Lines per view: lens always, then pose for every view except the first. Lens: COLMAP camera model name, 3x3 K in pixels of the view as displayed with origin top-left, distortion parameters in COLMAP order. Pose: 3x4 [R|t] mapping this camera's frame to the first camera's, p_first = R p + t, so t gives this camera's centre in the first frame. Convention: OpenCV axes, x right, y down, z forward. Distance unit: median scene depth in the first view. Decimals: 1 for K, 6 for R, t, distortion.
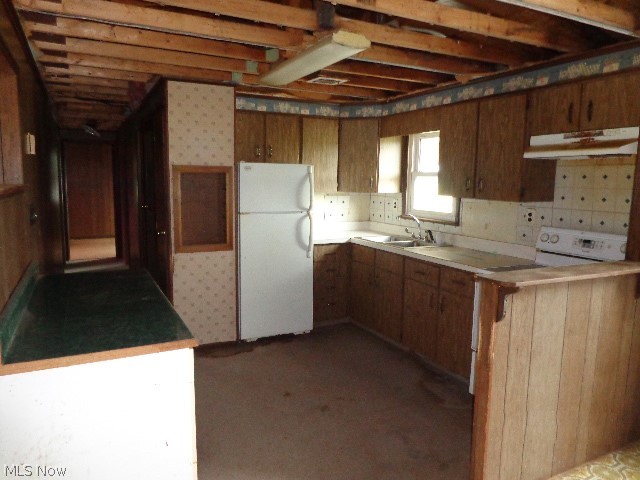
lens RADIAL K [[475.7, 0, 320.0], [0, 475.7, 240.0], [0, 0, 1]] dist [-0.009970, -0.002990]
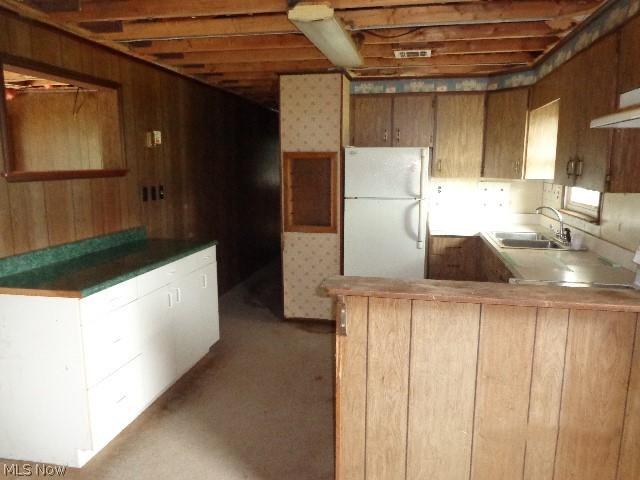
lens RADIAL K [[475.7, 0, 320.0], [0, 475.7, 240.0], [0, 0, 1]] dist [-0.009970, -0.002990]
pose [[0.786295, 0.085681, -0.611881, 0.420171], [-0.067612, 0.996323, 0.052629, -0.016431], [0.614140, -0.000011, 0.789197, 0.165702]]
